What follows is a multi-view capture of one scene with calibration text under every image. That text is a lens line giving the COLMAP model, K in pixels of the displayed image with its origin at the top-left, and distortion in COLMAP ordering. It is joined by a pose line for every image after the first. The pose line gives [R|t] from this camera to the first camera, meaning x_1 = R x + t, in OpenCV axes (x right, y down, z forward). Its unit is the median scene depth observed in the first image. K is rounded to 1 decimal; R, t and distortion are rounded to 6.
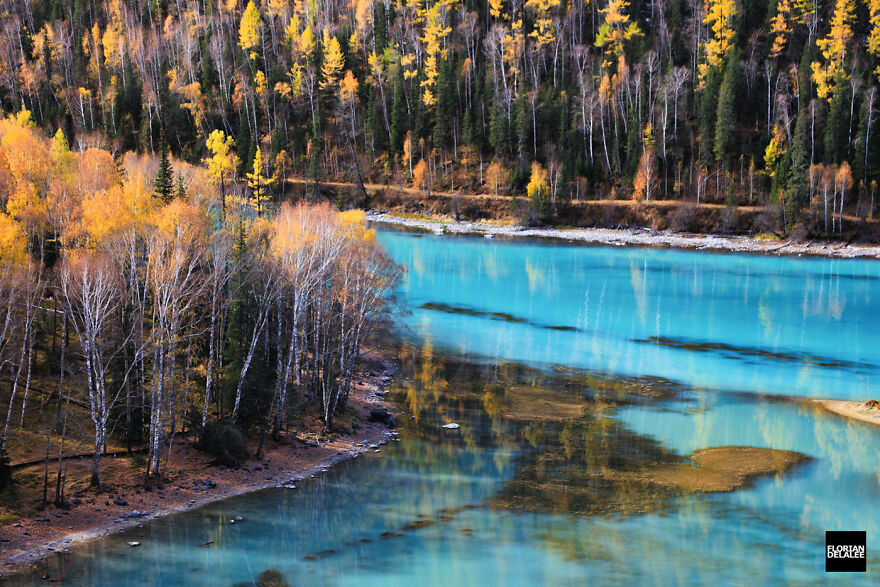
lens RADIAL K [[1443.9, 0, 440.0], [0, 1443.9, 293.5], [0, 0, 1]] dist [0.203736, 0.091449]
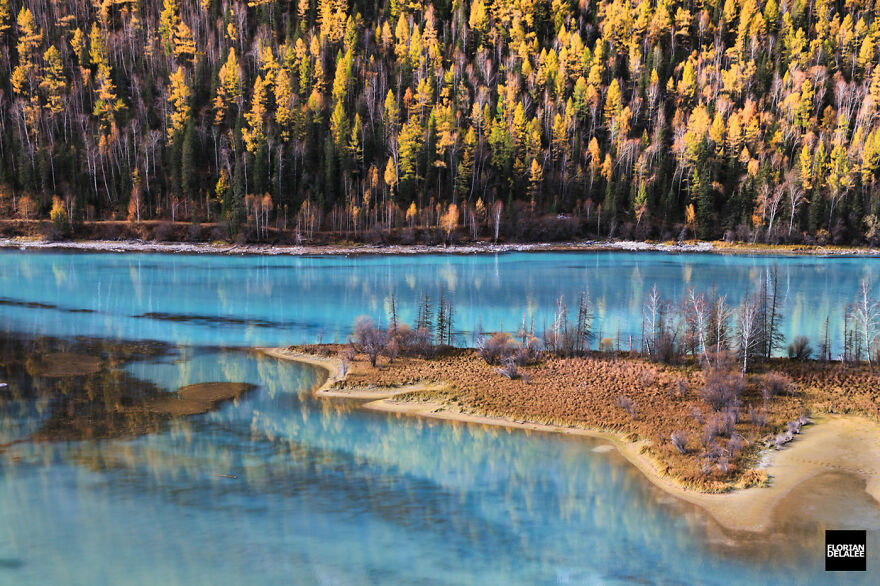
lens RADIAL K [[1443.9, 0, 440.0], [0, 1443.9, 293.0], [0, 0, 1]] dist [0.203736, 0.091449]
pose [[0.948891, -0.056290, 0.310544, -0.027449], [0.036954, 0.997014, 0.067807, -0.078919], [-0.313433, -0.052866, 0.948138, -0.478838]]
